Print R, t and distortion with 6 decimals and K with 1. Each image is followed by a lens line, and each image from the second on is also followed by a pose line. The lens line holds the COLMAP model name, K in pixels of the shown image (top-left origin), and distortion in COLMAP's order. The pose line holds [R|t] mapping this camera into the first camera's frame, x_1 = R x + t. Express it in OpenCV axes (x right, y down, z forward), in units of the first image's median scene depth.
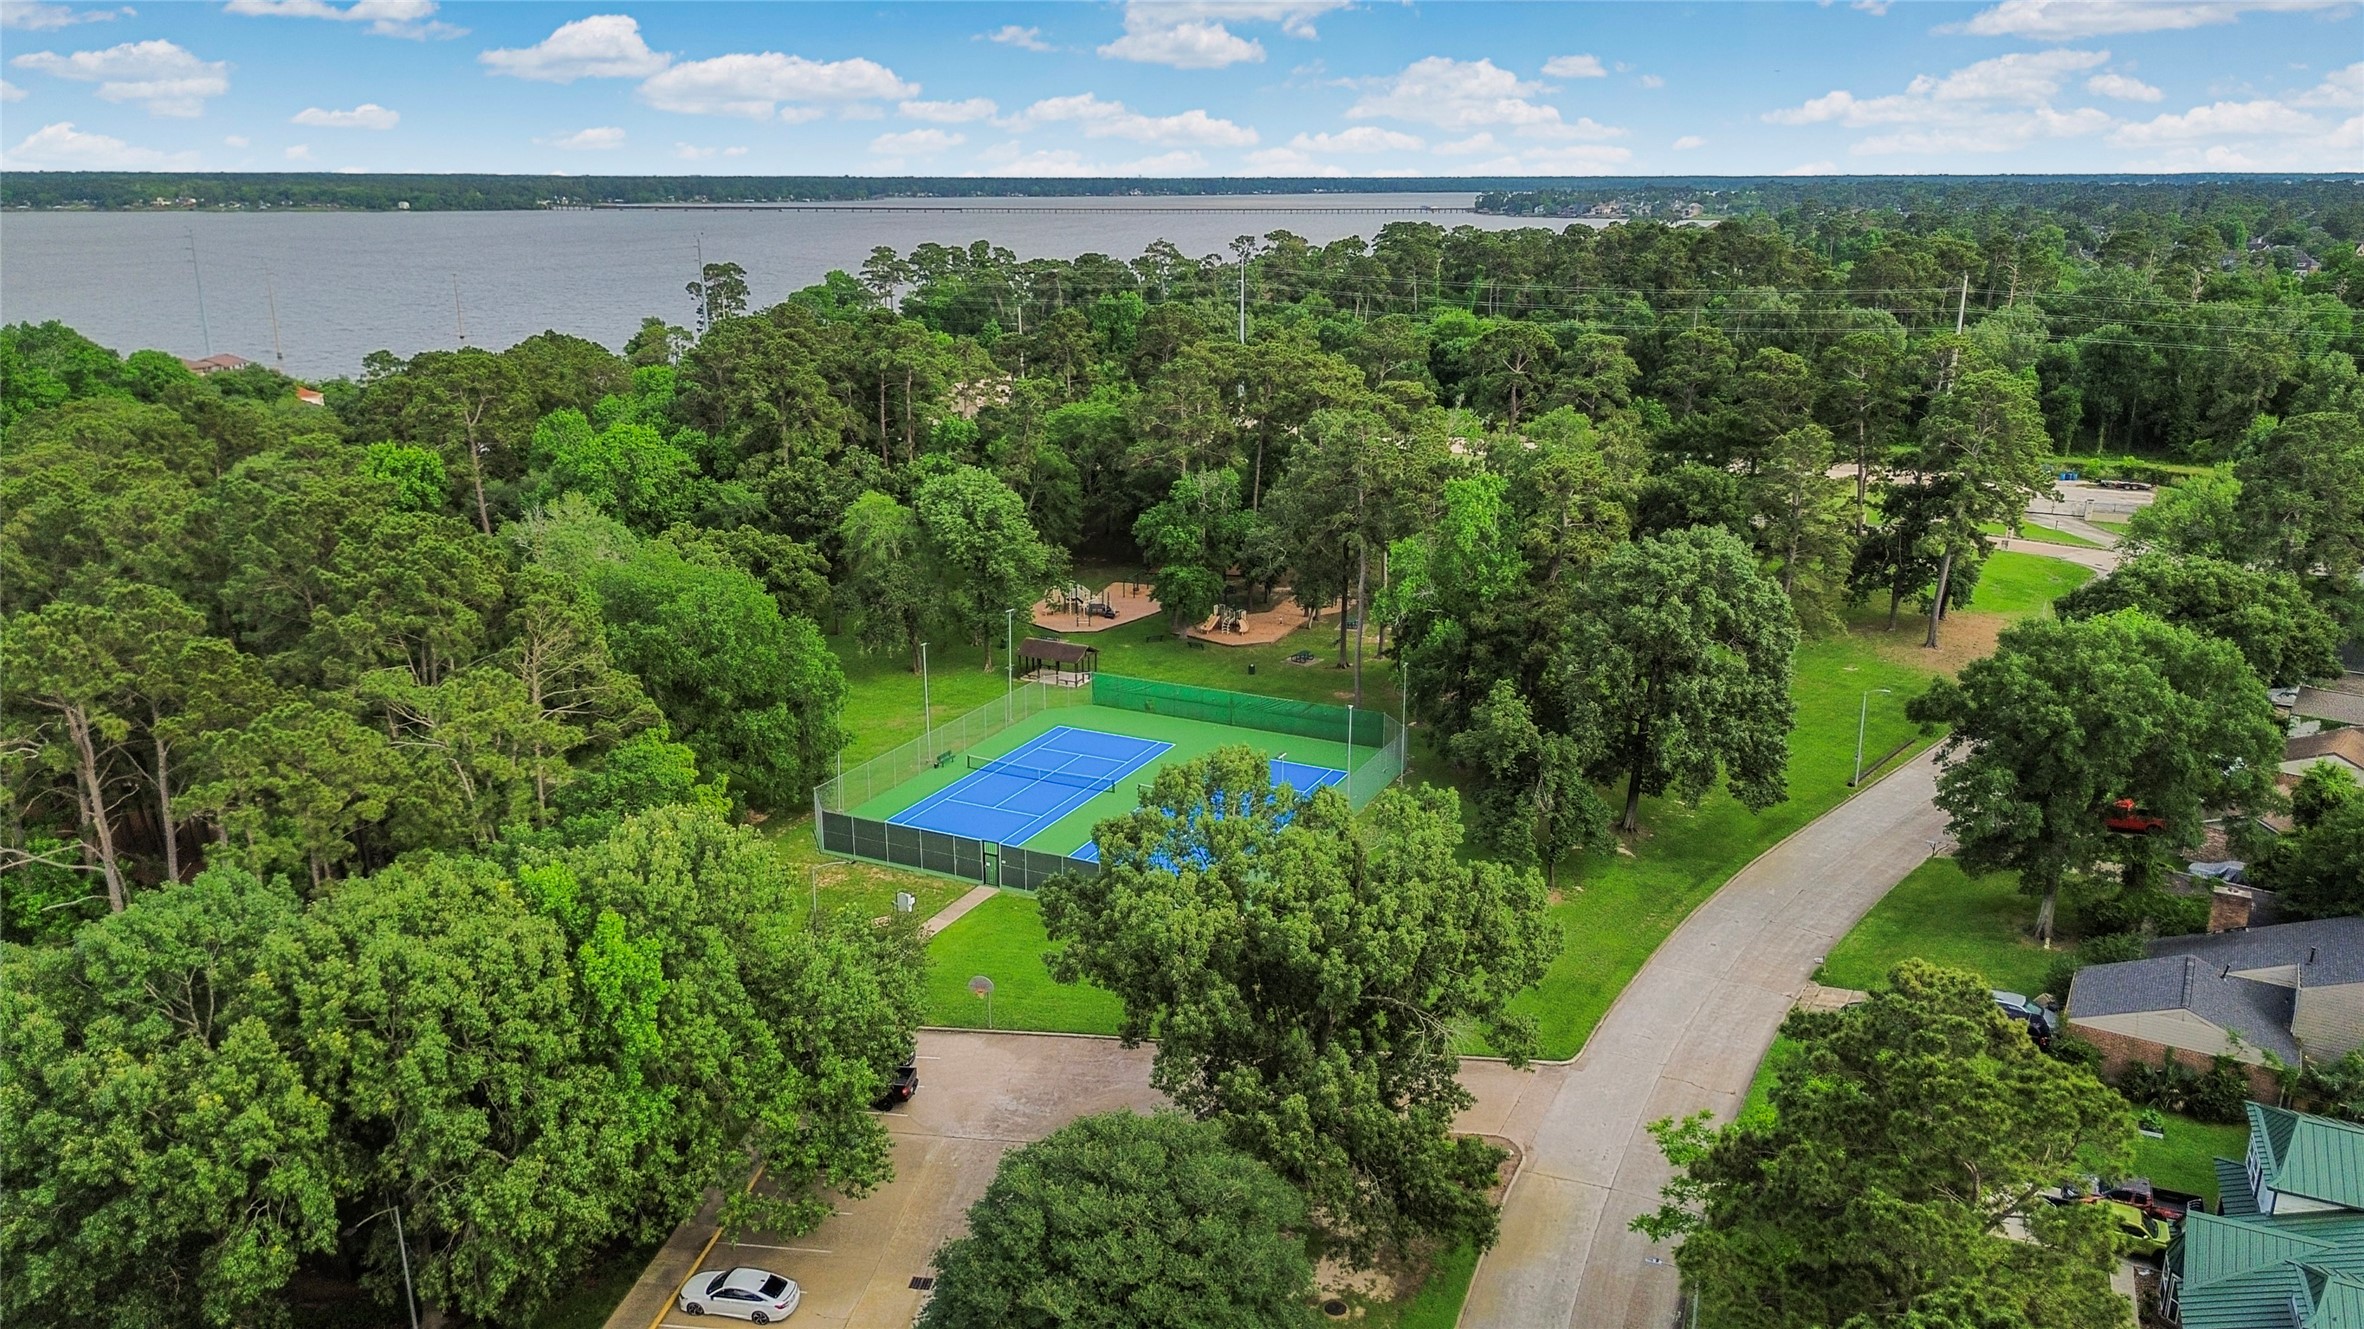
lens RADIAL K [[1624.3, 0, 1182.0], [0, 1624.3, 664.5], [0, 0, 1]] dist [0.049882, -0.075074]
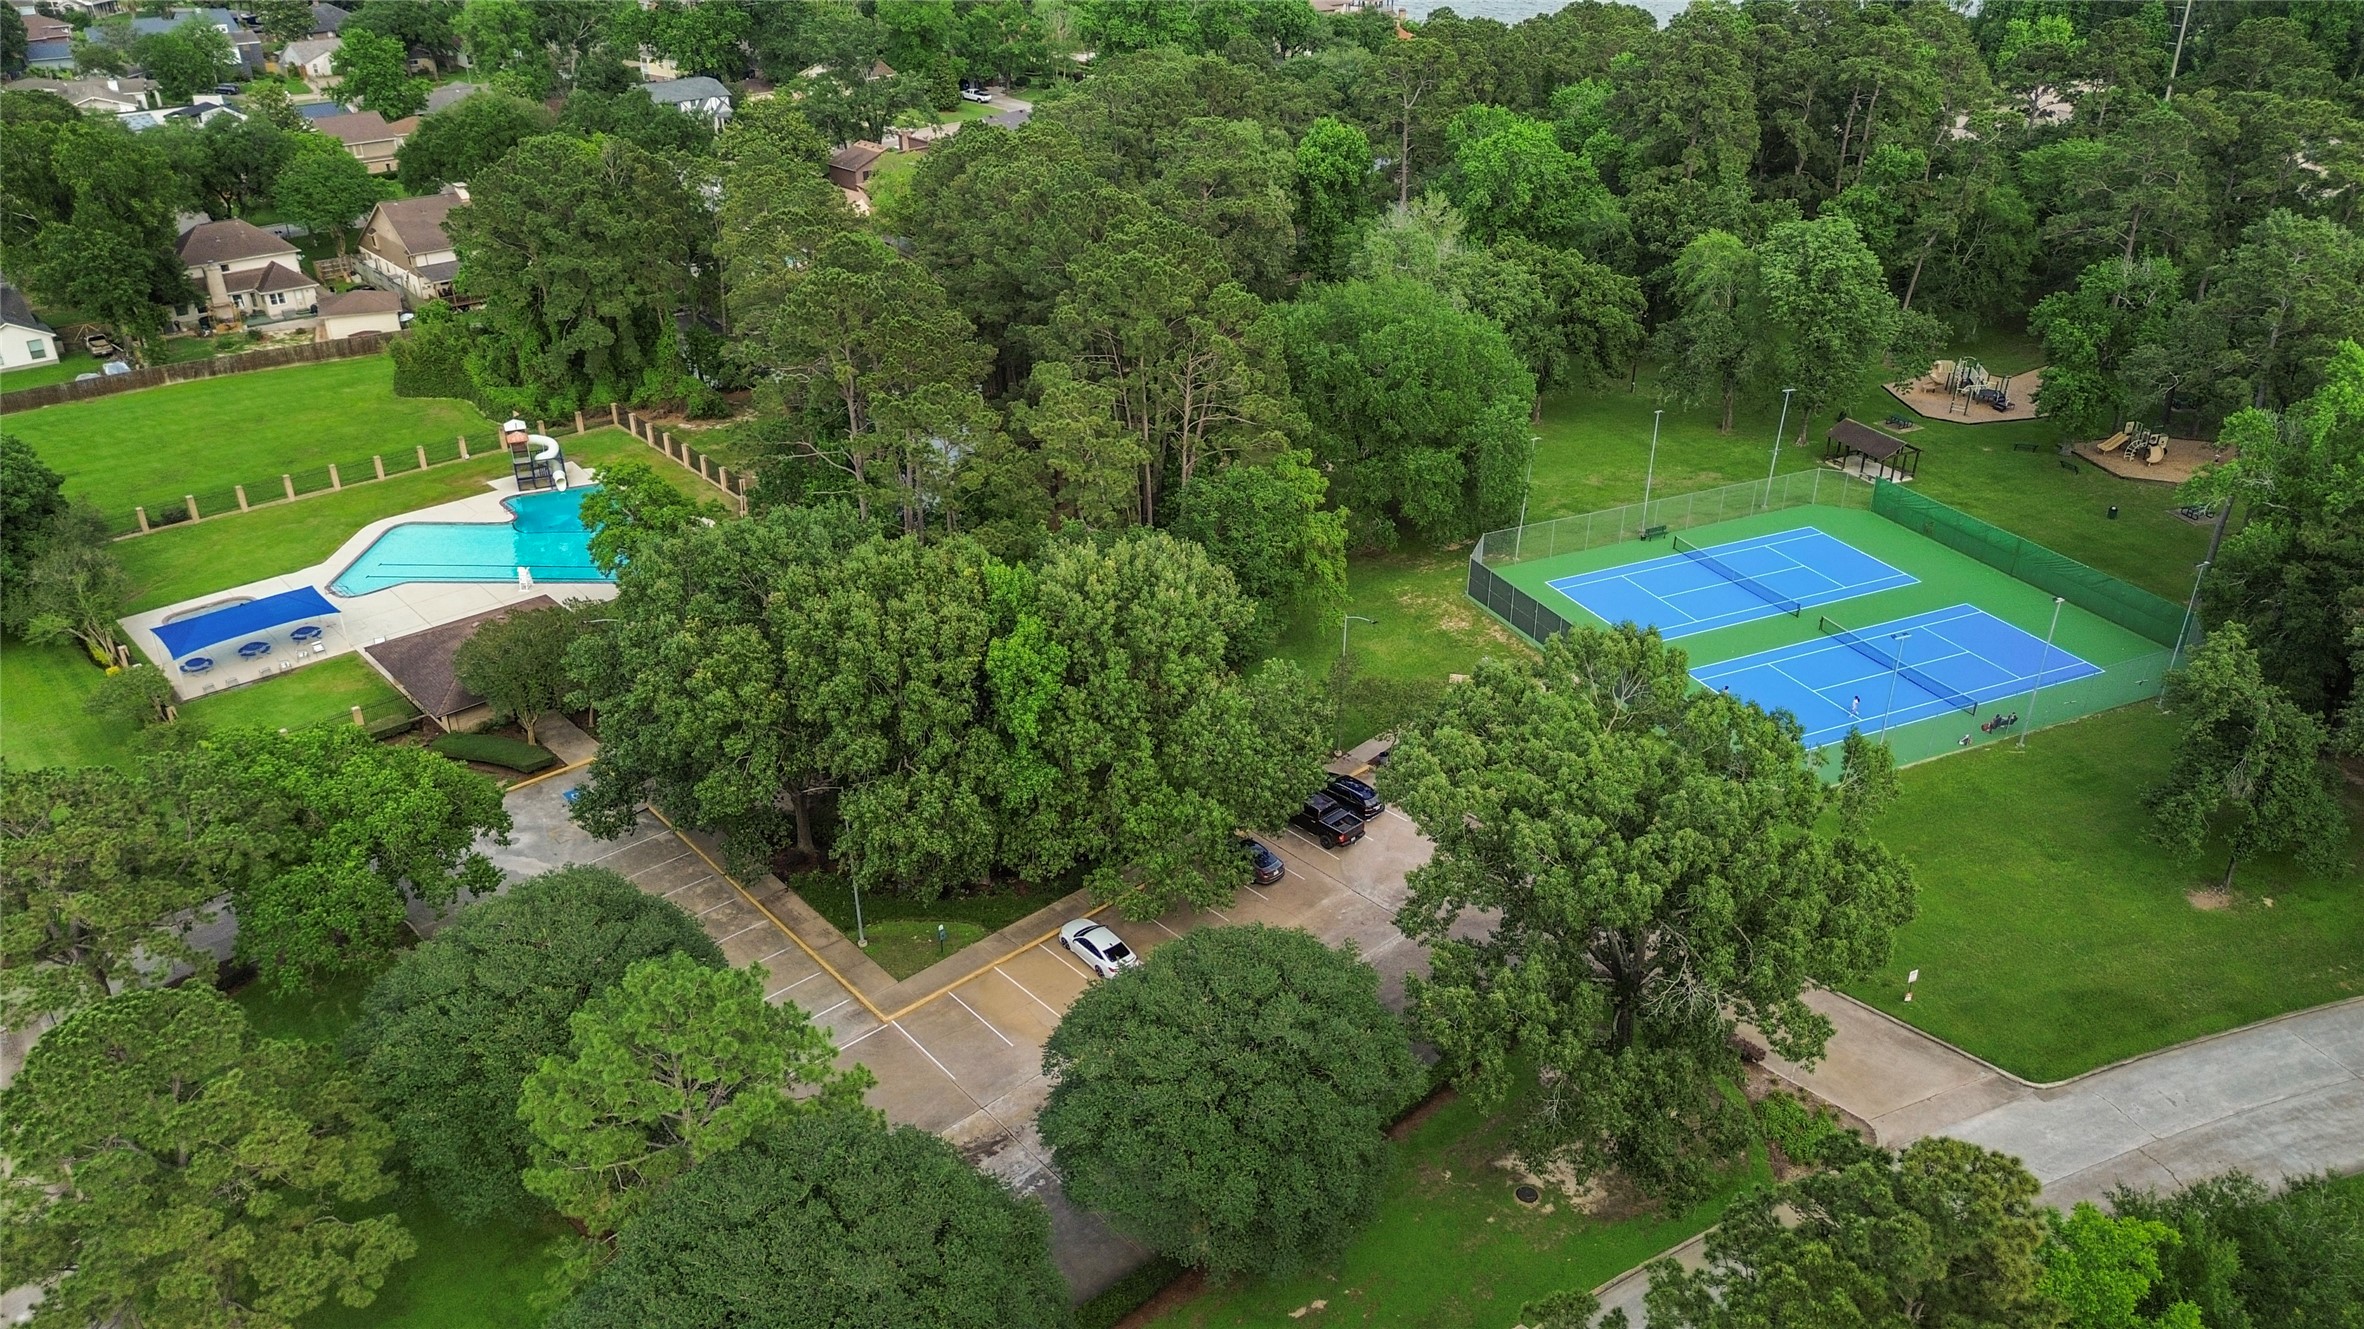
lens RADIAL K [[1624.3, 0, 1182.0], [0, 1624.3, 664.5], [0, 0, 1]] dist [0.049882, -0.075074]
pose [[0.771785, 0.292669, -0.564529, 0.206050], [-0.170874, 0.950586, 0.259206, -0.070555], [0.612495, -0.103588, 0.783658, 0.062363]]
